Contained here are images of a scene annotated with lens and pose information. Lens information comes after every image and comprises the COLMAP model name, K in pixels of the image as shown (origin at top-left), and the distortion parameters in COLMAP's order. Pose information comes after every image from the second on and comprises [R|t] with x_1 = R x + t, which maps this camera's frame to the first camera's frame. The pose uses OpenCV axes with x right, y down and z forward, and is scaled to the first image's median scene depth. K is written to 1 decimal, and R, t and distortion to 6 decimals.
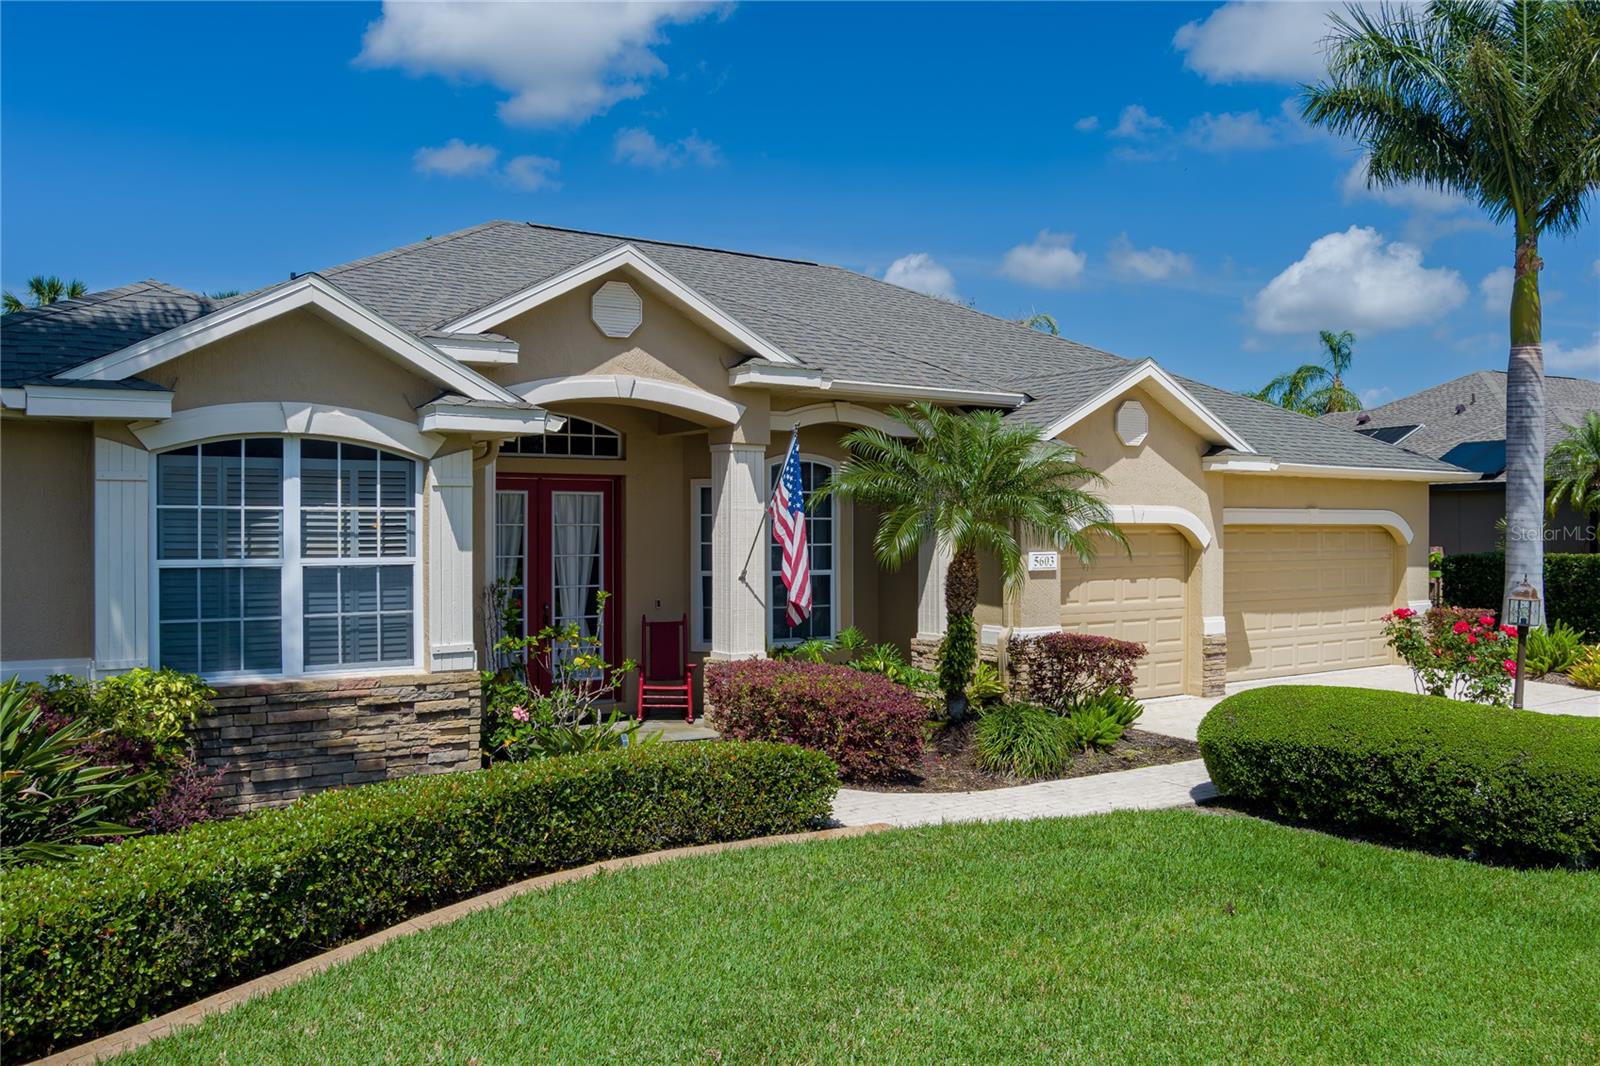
lens RADIAL K [[1291.6, 0, 809.6], [0, 1291.6, 528.7], [0, 0, 1]] dist [-0.073566, 0.028080]
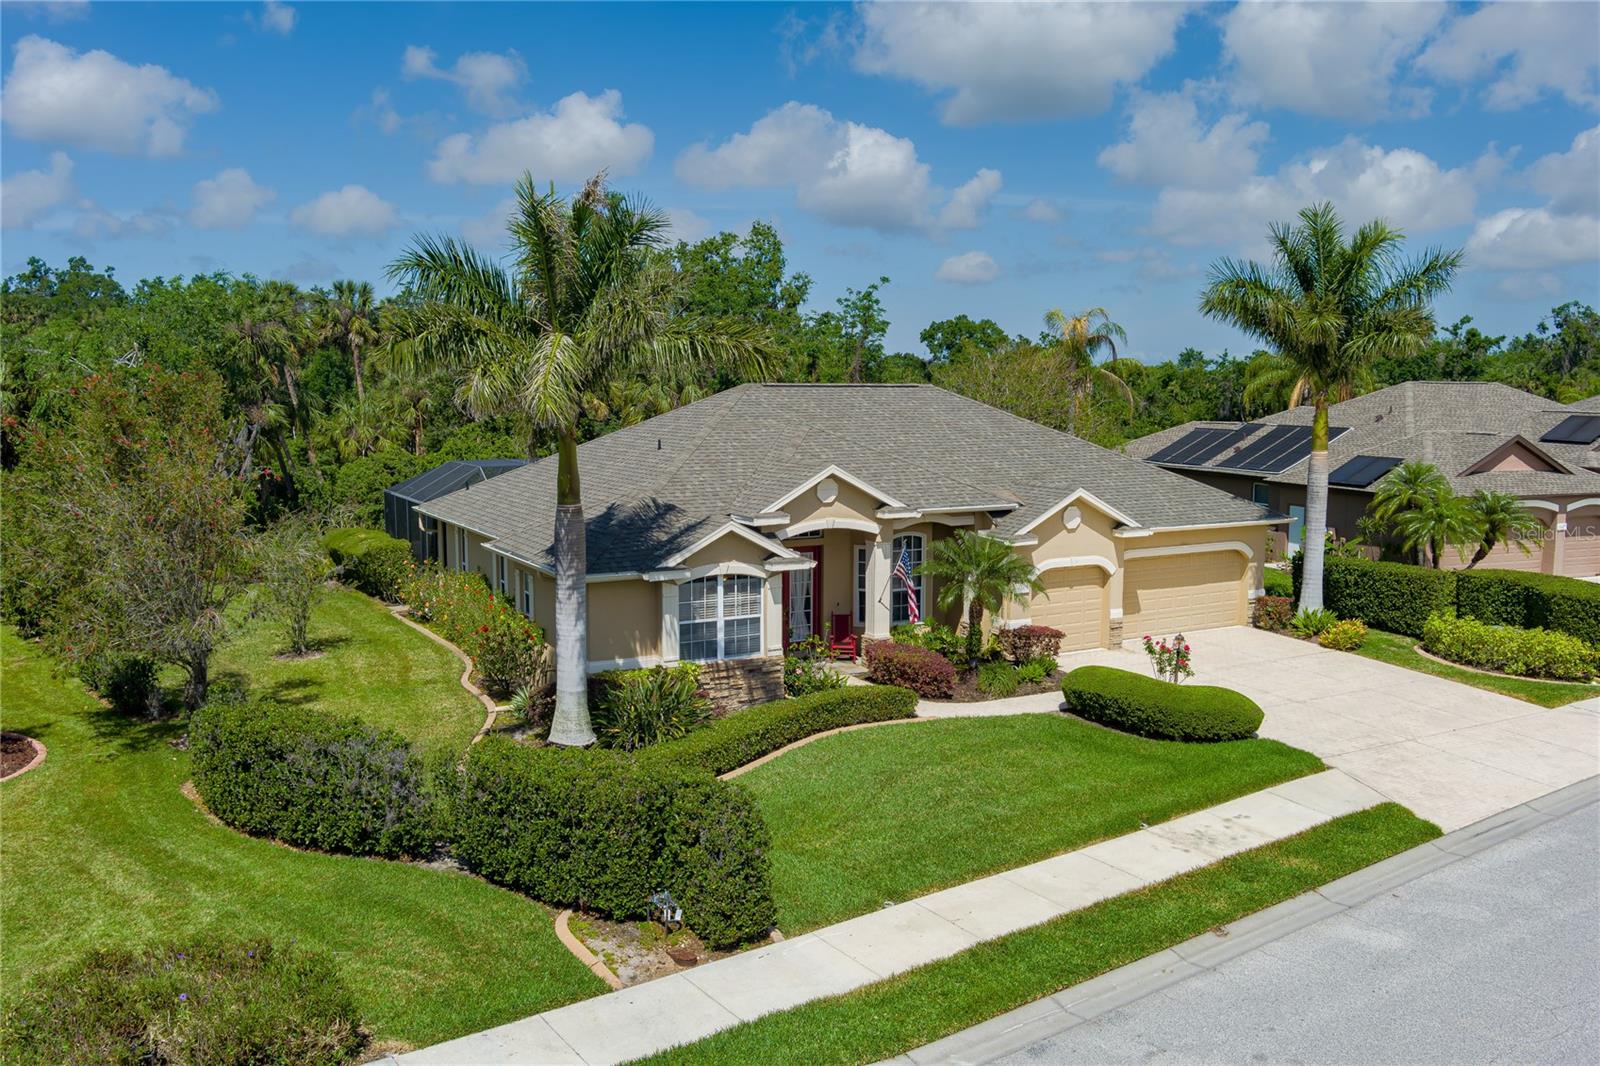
lens RADIAL K [[1291.6, 0, 817.9], [0, 1291.6, 504.2], [0, 0, 1]] dist [-0.073566, 0.028080]
pose [[0.996948, 0.013787, -0.076845, 0.013900], [-0.006496, 0.995519, 0.094338, -0.460304], [0.077802, -0.093551, 0.992570, -1.639371]]
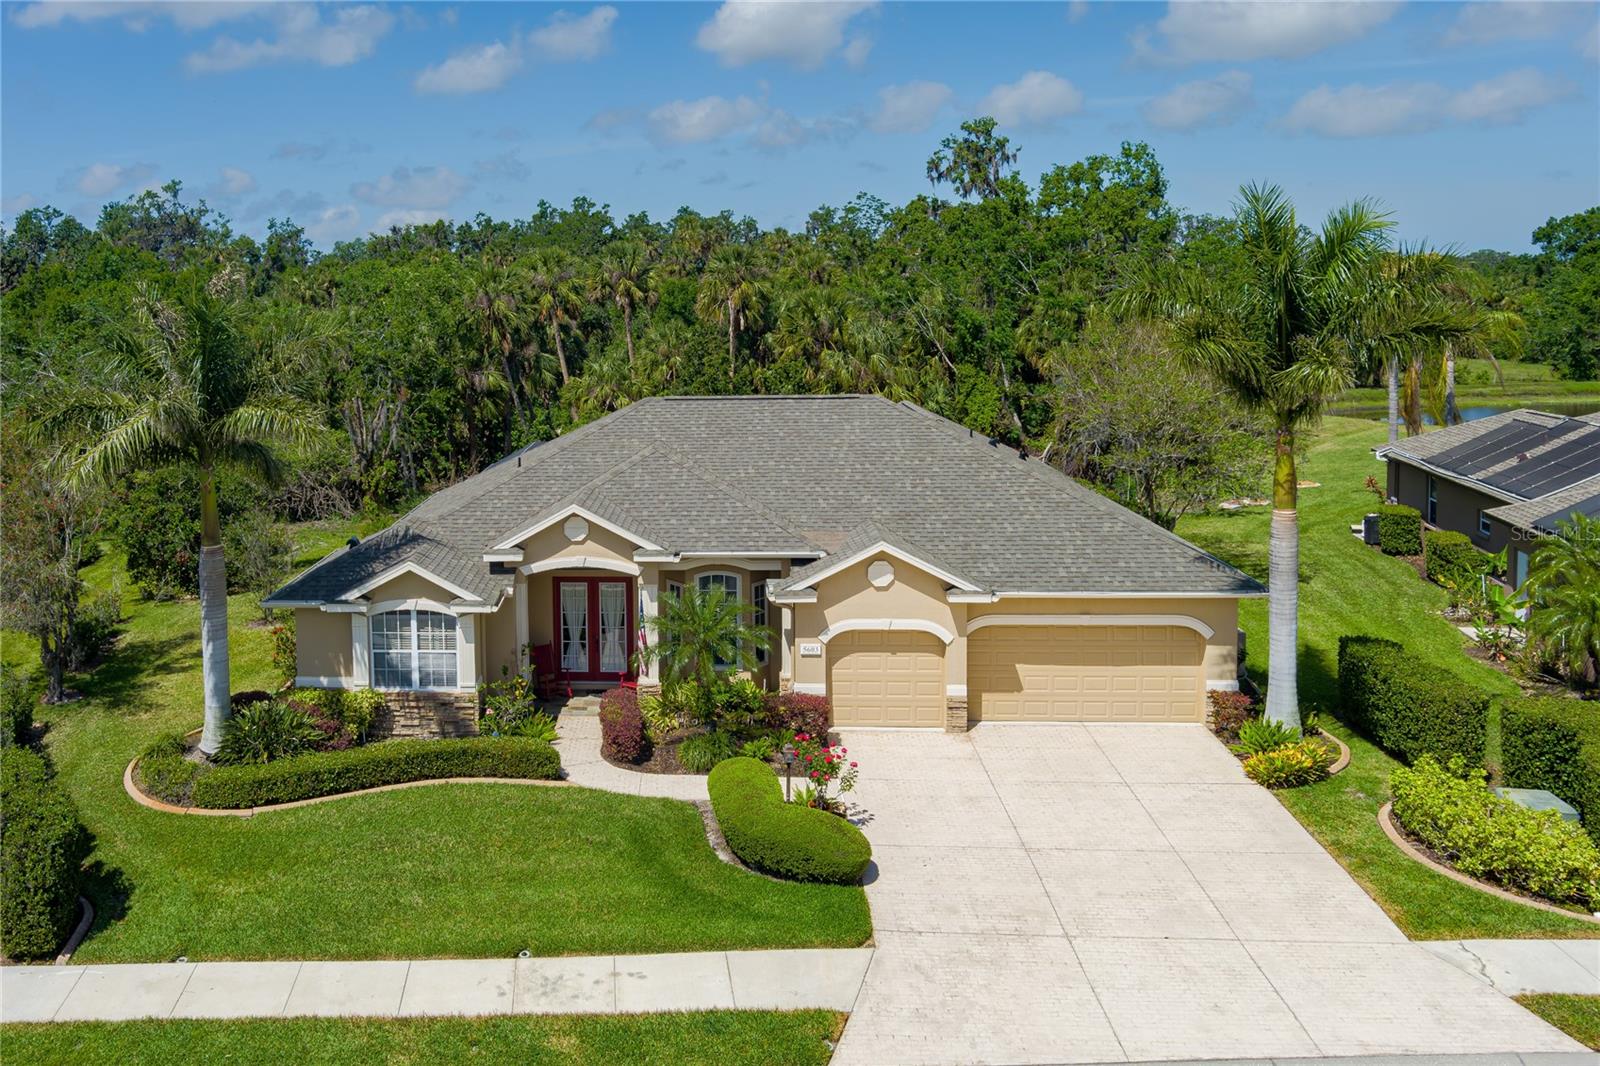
lens RADIAL K [[1345.2, 0, 584.3], [0, 1345.2, 396.2], [0, 0, 1]] dist [-0.048646, 0.002829]
pose [[0.764320, 0.036139, -0.643824, 1.748266], [0.019405, 0.996687, 0.078983, -0.748456], [0.644545, -0.072861, 0.761086, -0.986105]]
